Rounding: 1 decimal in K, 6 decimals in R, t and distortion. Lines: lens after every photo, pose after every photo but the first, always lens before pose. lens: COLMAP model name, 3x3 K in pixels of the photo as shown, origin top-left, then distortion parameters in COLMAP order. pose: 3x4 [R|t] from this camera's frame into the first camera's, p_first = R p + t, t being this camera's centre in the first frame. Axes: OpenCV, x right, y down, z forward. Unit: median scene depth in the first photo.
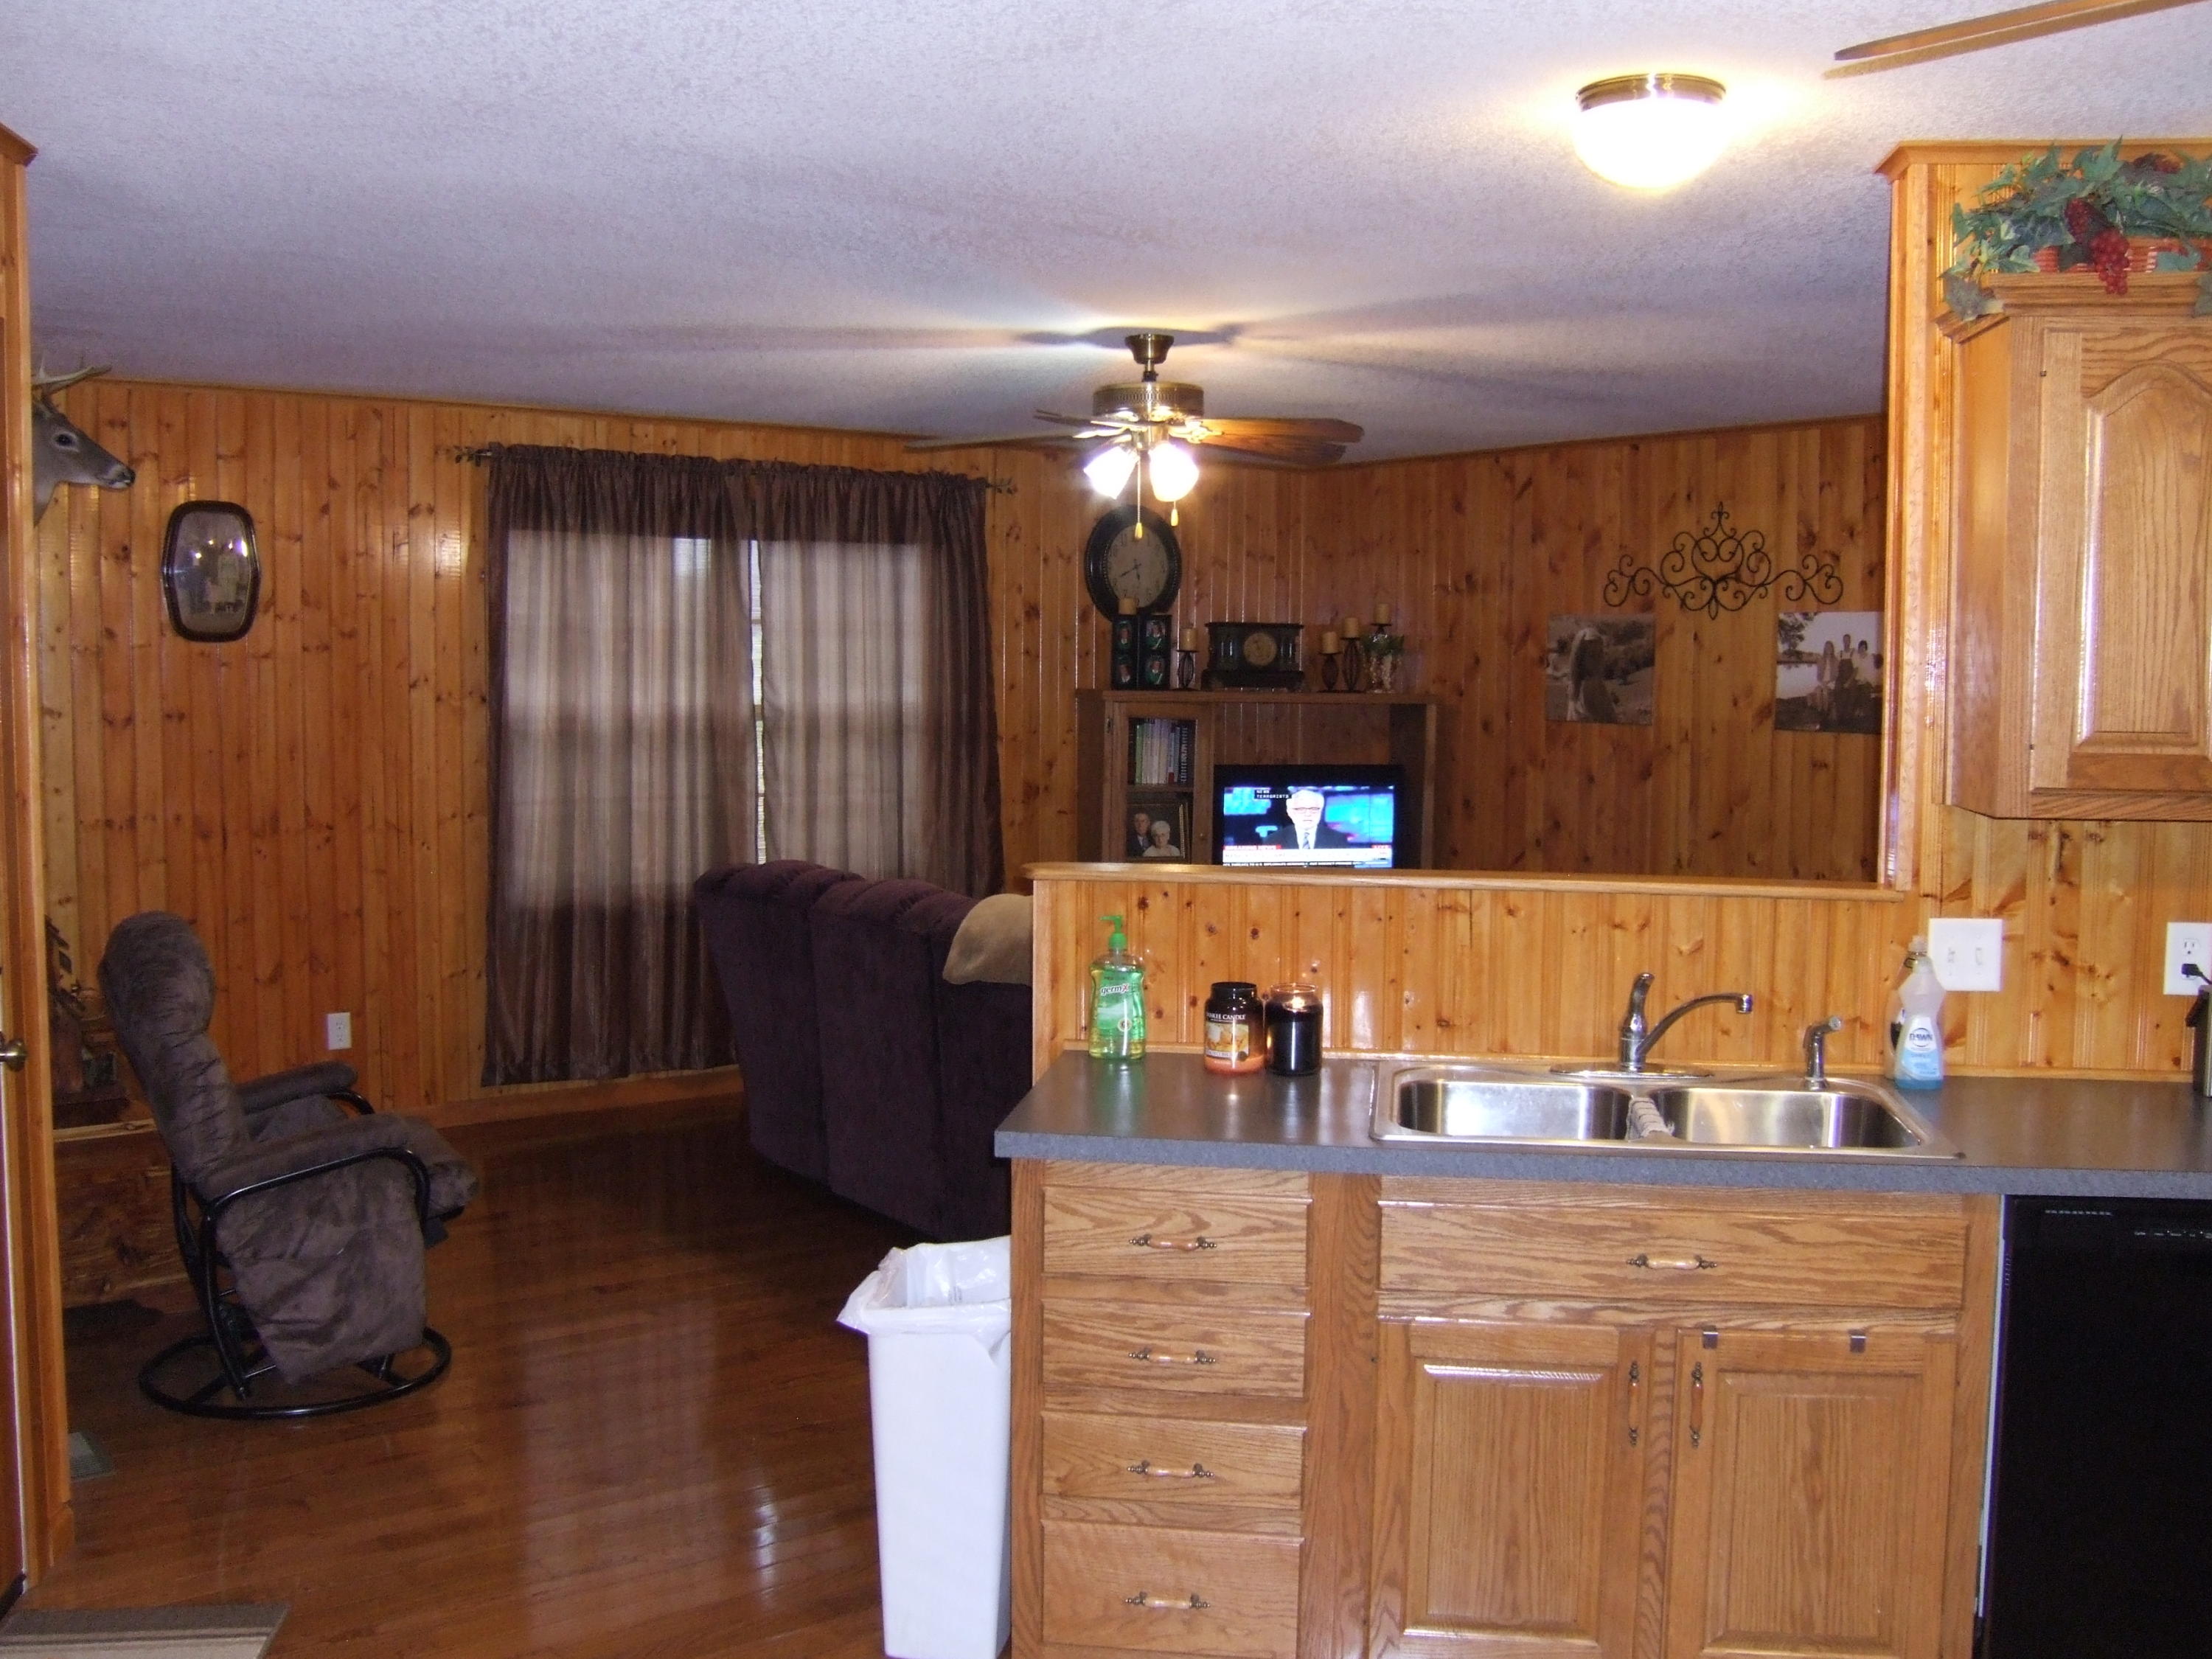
lens RADIAL K [[2100.3, 0, 1084.8], [0, 2100.3, 822.3], [0, 0, 1]] dist [-0.172579, 0.173482]
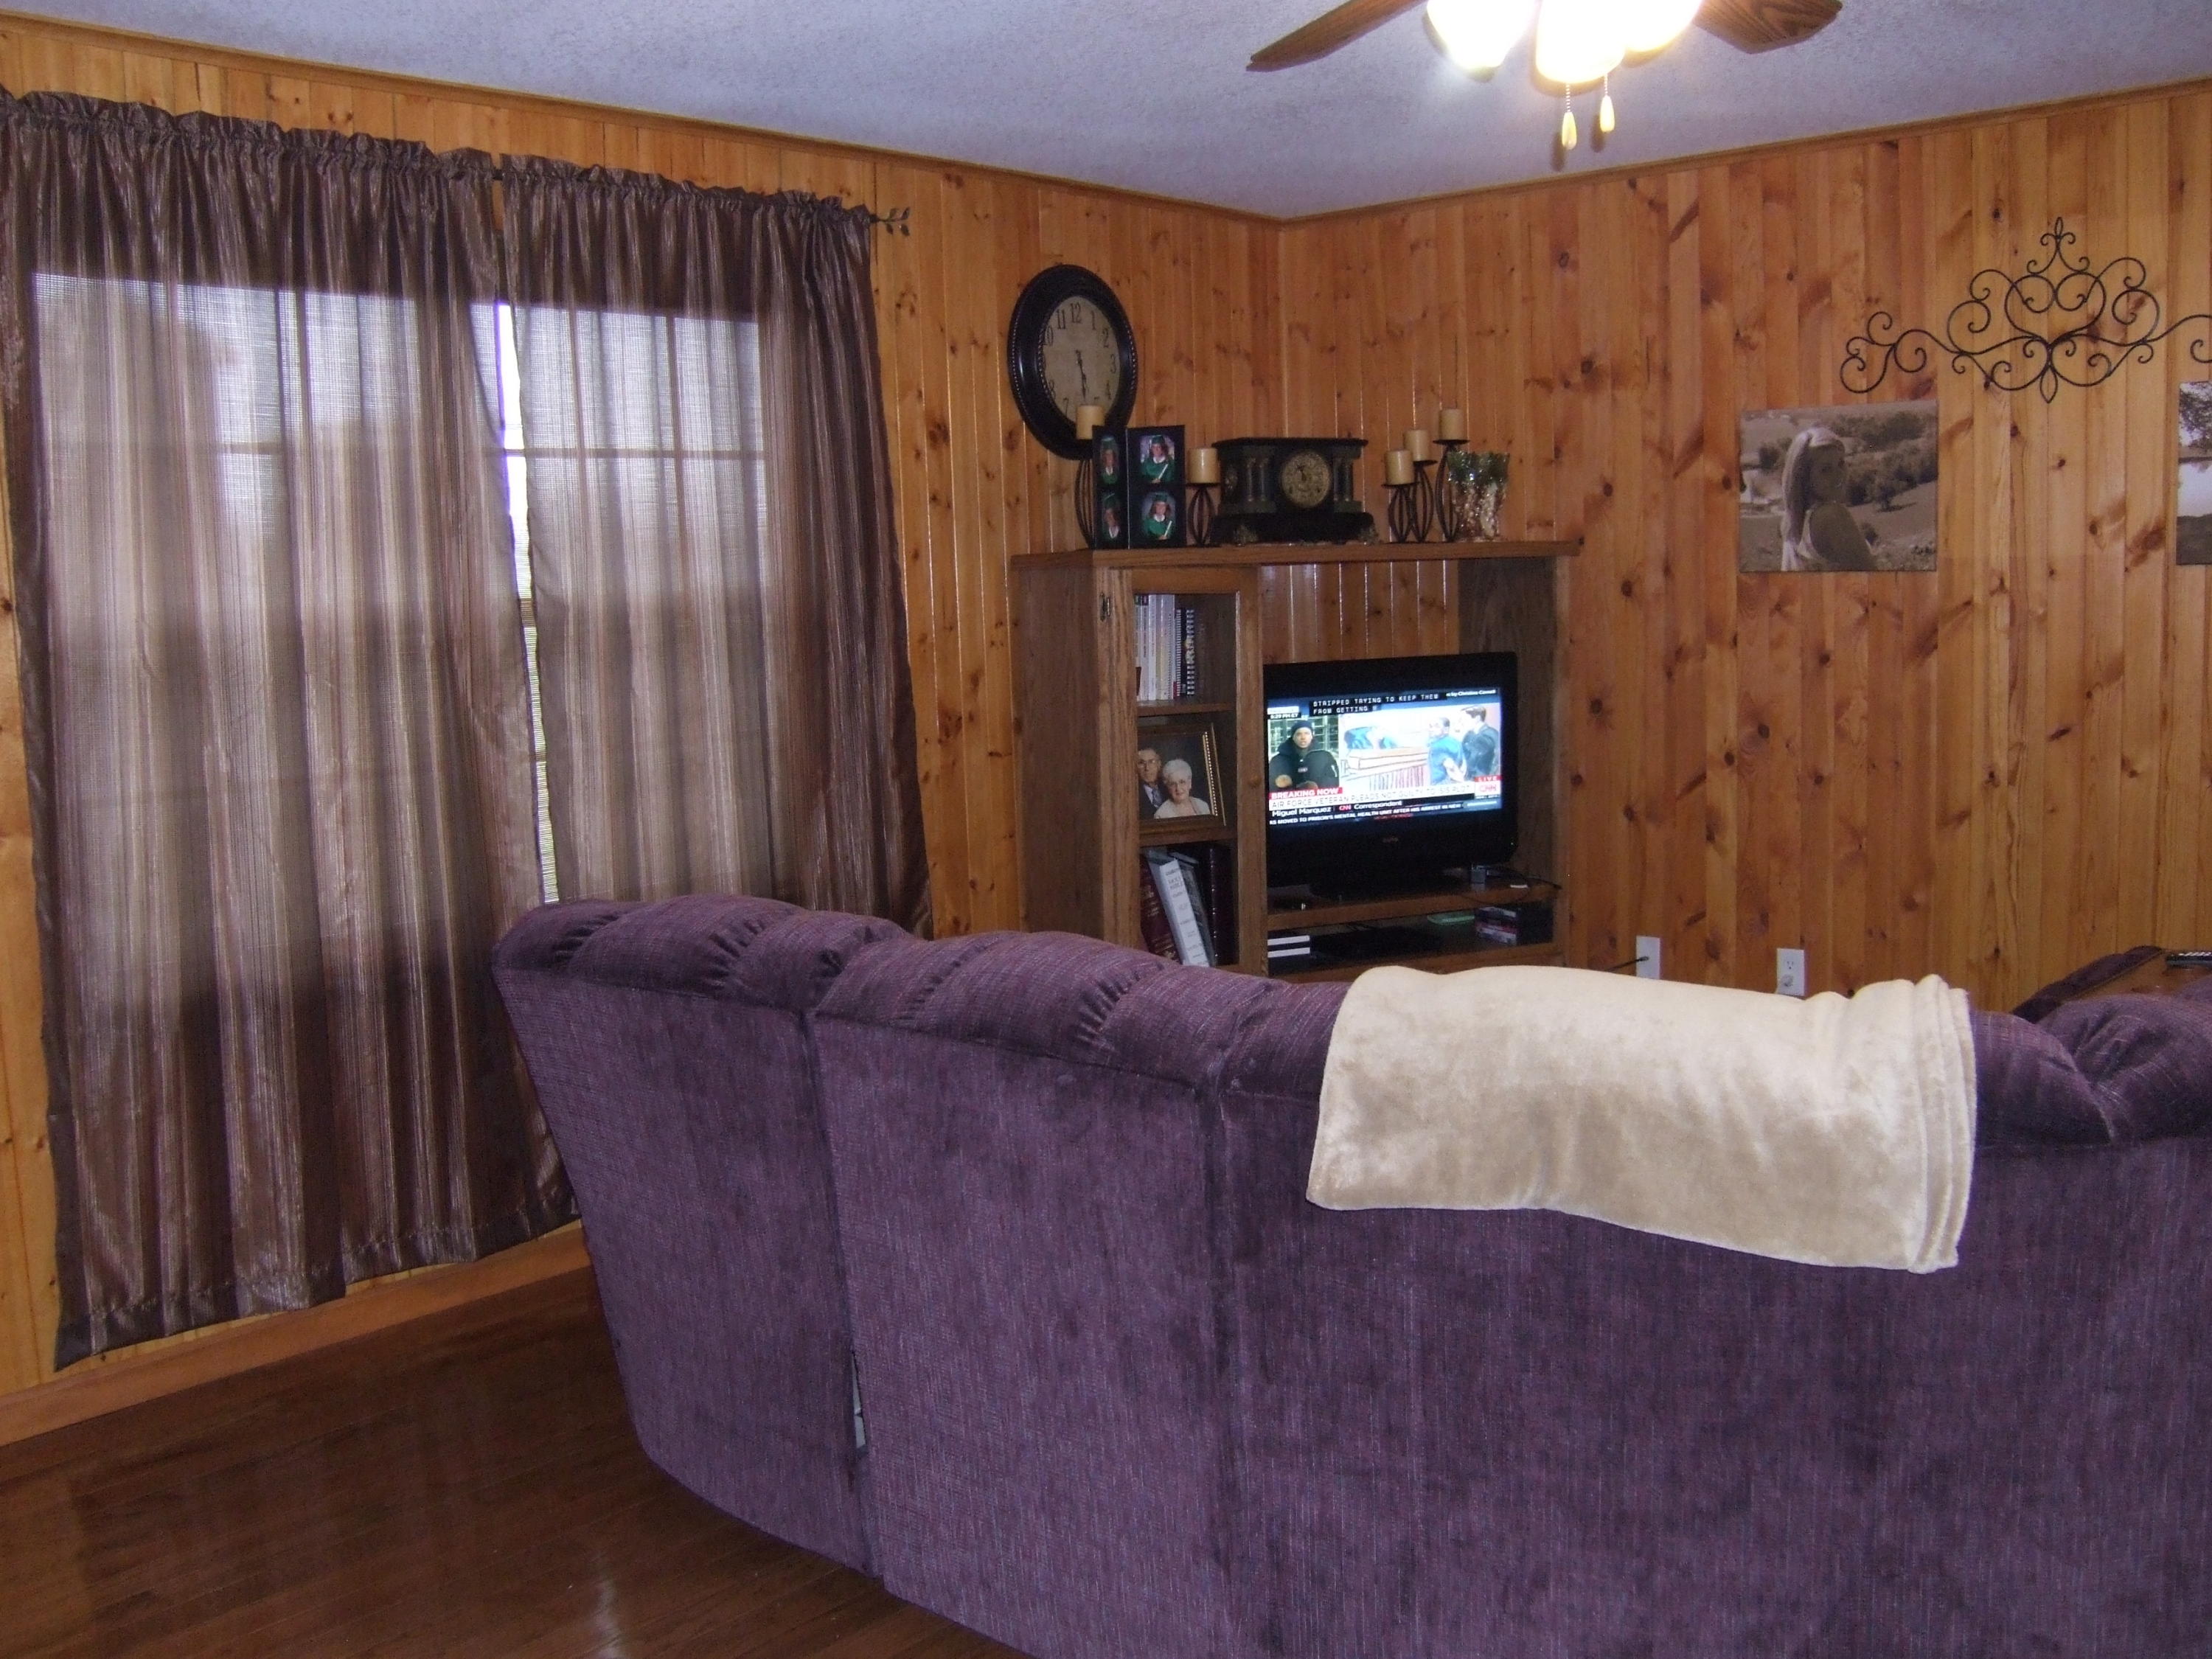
lens RADIAL K [[2100.3, 0, 1084.8], [0, 2100.3, 822.3], [0, 0, 1]] dist [-0.172579, 0.173482]
pose [[0.975095, -0.066823, 0.211480, -0.130386], [0.058758, 0.997293, 0.044202, -0.011887], [-0.213861, -0.030675, 0.976382, 0.422689]]
